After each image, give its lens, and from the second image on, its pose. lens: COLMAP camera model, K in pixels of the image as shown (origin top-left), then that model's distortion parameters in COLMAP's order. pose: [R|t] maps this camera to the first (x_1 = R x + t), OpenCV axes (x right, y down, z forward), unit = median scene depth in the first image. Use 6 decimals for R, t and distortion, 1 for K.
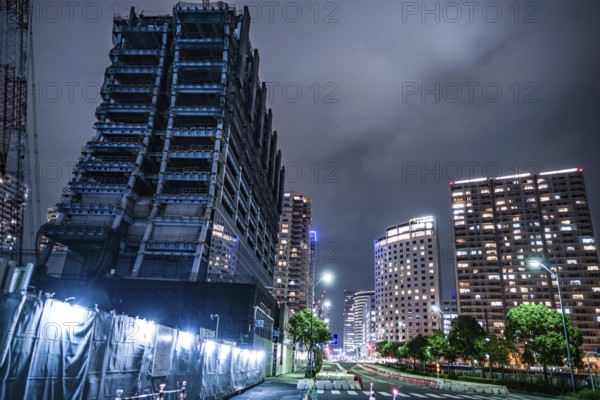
lens RADIAL K [[454.2, 0, 317.4], [0, 454.2, 198.4], [0, 0, 1]] dist [0.005236, 0.011438]
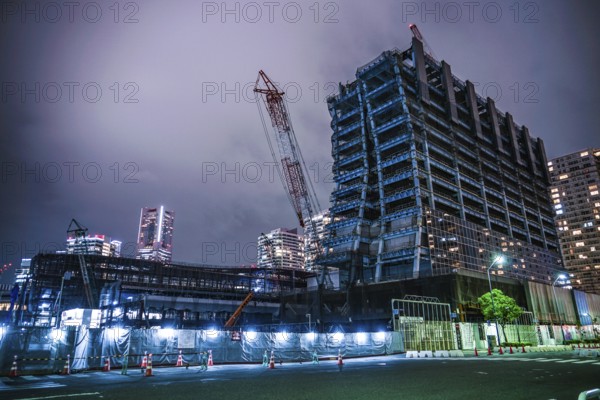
lens RADIAL K [[421.8, 0, 299.7], [0, 421.8, 191.3], [0, 0, 1]] dist [-0.001850, -0.000068]
pose [[0.694592, -0.289686, -0.658501, 0.287123], [0.285282, 0.951210, -0.117536, -0.001744], [0.660421, -0.106219, 0.743345, -0.046637]]
